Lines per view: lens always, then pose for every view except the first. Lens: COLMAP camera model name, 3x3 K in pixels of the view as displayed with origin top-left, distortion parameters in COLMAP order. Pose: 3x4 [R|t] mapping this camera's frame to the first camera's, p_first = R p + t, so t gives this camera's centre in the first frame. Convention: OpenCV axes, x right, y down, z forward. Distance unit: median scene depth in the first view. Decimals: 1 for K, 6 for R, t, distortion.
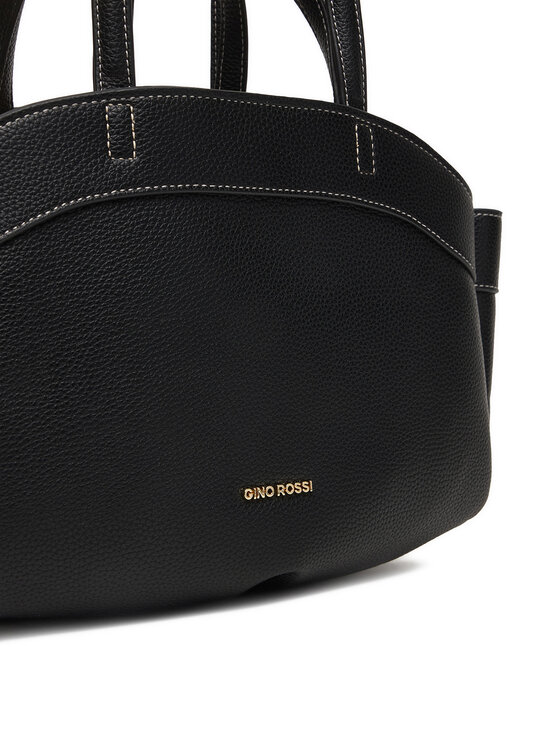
lens RADIAL K [[1259.0, 0, 283.0], [0, 1259.0, 368.5], [0, 0, 1]] dist [-0.100905, 0.000000]
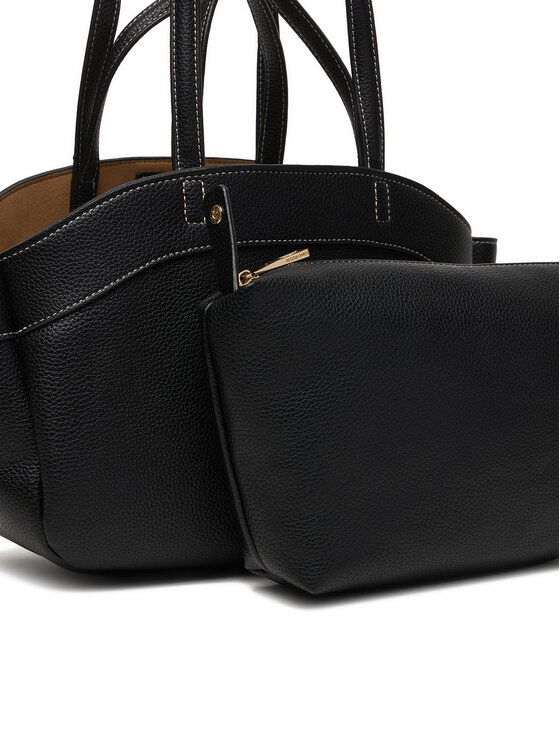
lens RADIAL K [[1328.4, 0, 275.4], [0, 1328.4, 376.6], [0, 0, 1]] dist [0.207987, 0.000000]
pose [[0.999775, 0.009340, -0.019065, -0.016512], [-0.008258, 0.998392, 0.056088, -0.085579], [0.019558, -0.055918, 0.998244, -0.399302]]
